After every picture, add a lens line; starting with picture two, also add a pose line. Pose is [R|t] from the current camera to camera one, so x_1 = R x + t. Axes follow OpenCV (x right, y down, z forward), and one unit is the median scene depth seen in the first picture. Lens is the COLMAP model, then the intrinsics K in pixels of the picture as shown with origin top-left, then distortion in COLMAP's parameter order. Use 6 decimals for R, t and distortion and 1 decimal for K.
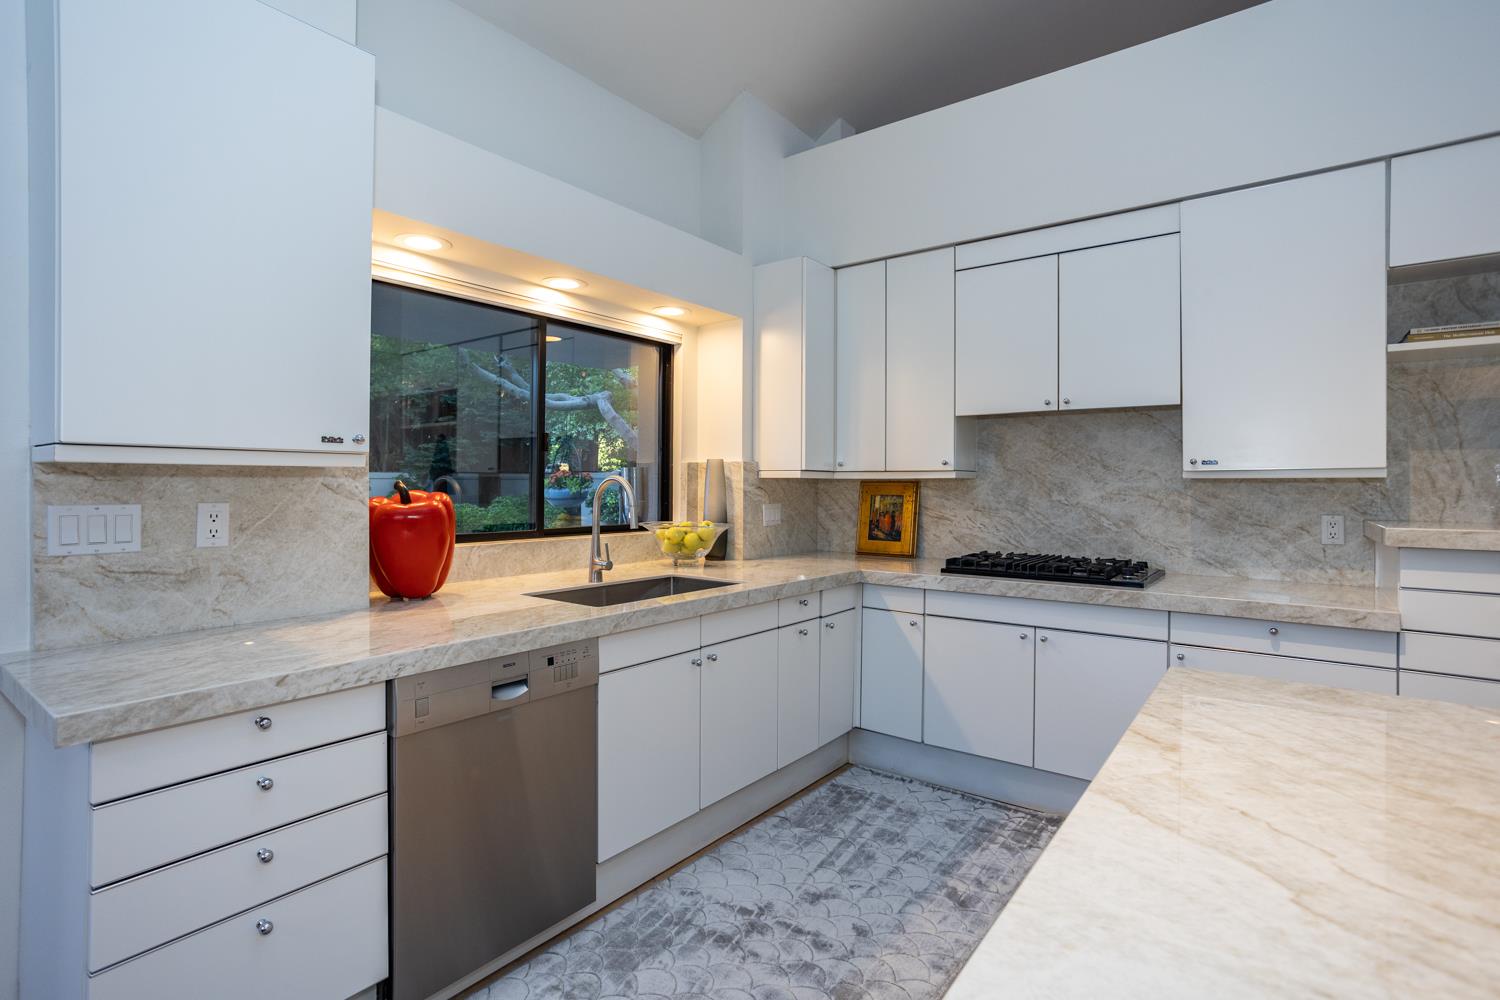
lens RADIAL K [[734.5, 0, 744.4], [0, 734.5, 502.0], [0, 0, 1]] dist [-0.004871, 0.001411]
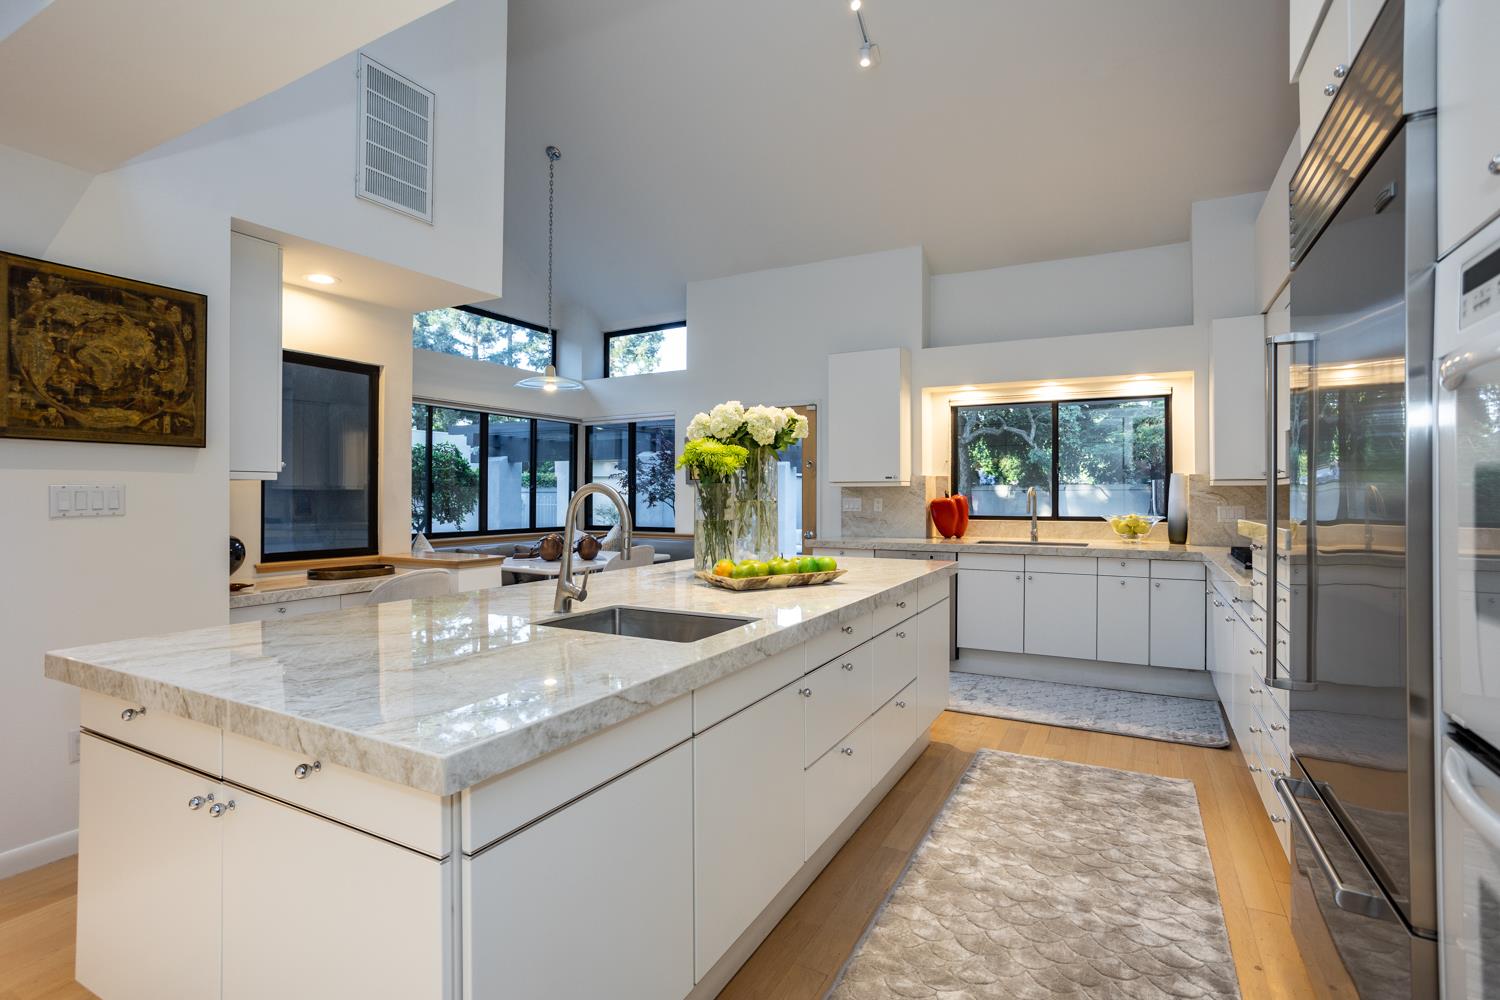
lens RADIAL K [[715.8, 0, 751.1], [0, 715.8, 472.6], [0, 0, 1]] dist [-0.014351, 0.000439]
pose [[0.165779, -0.035094, -0.985538, 2.367139], [-0.020795, 0.999020, -0.039072, 0.024663], [0.985944, 0.026972, 0.164886, -0.089997]]
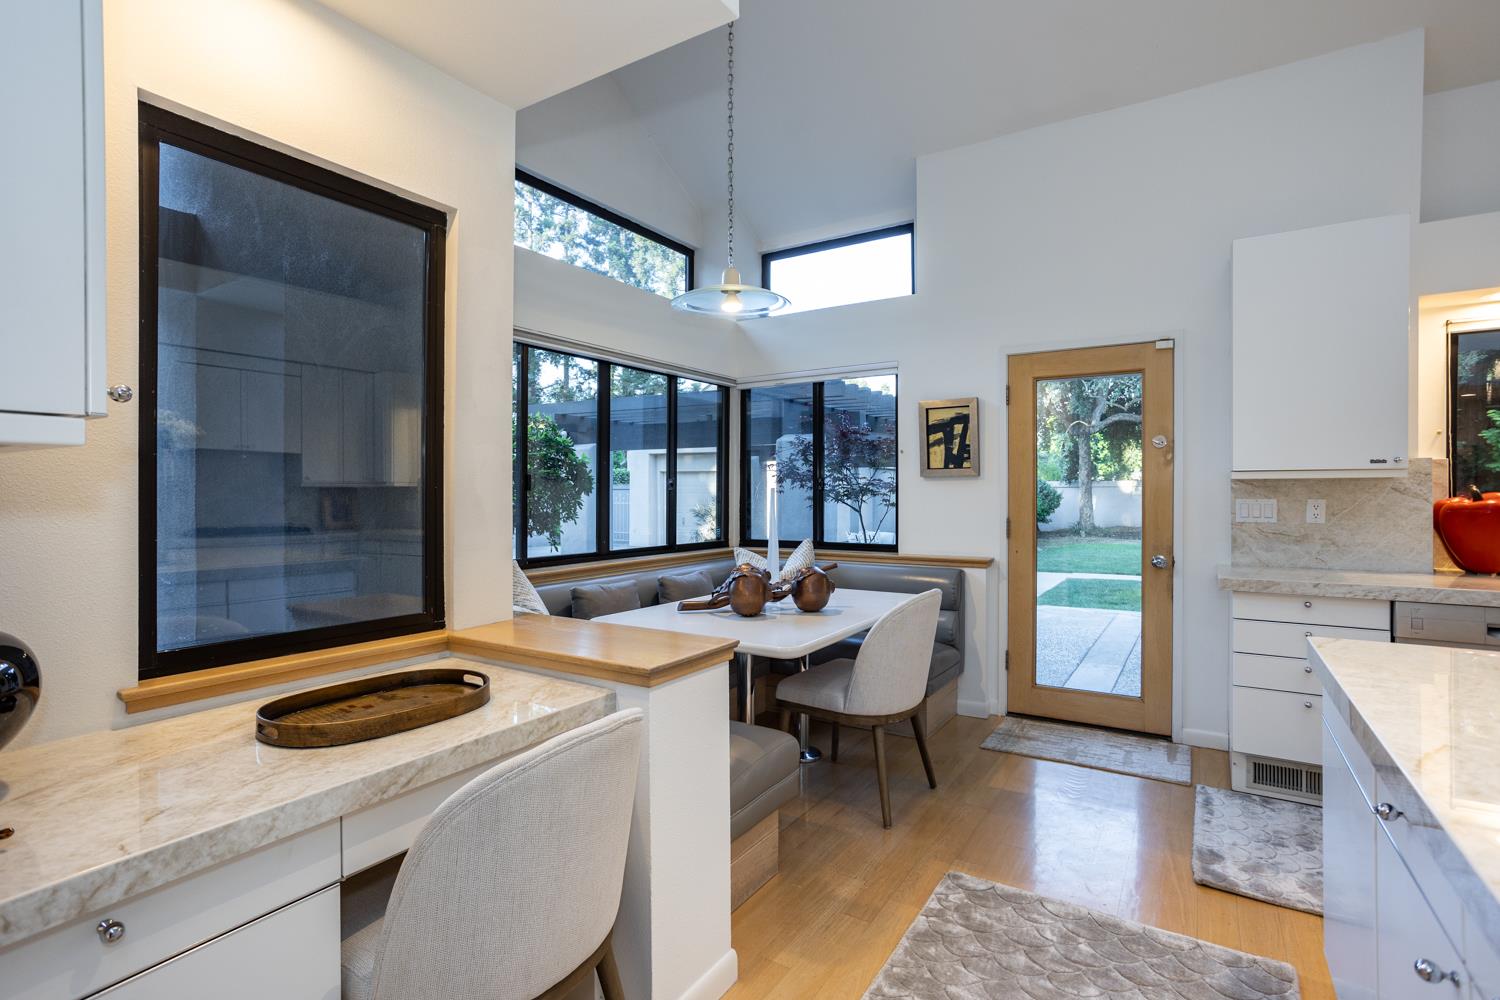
lens RADIAL K [[715.8, 0, 751.1], [0, 715.8, 472.6], [0, 0, 1]] dist [-0.014351, 0.000439]
pose [[0.103452, -0.031563, -0.994134, 0.896863], [-0.020277, 0.999222, -0.033834, 0.024241], [0.994428, 0.023659, 0.102731, -0.585549]]
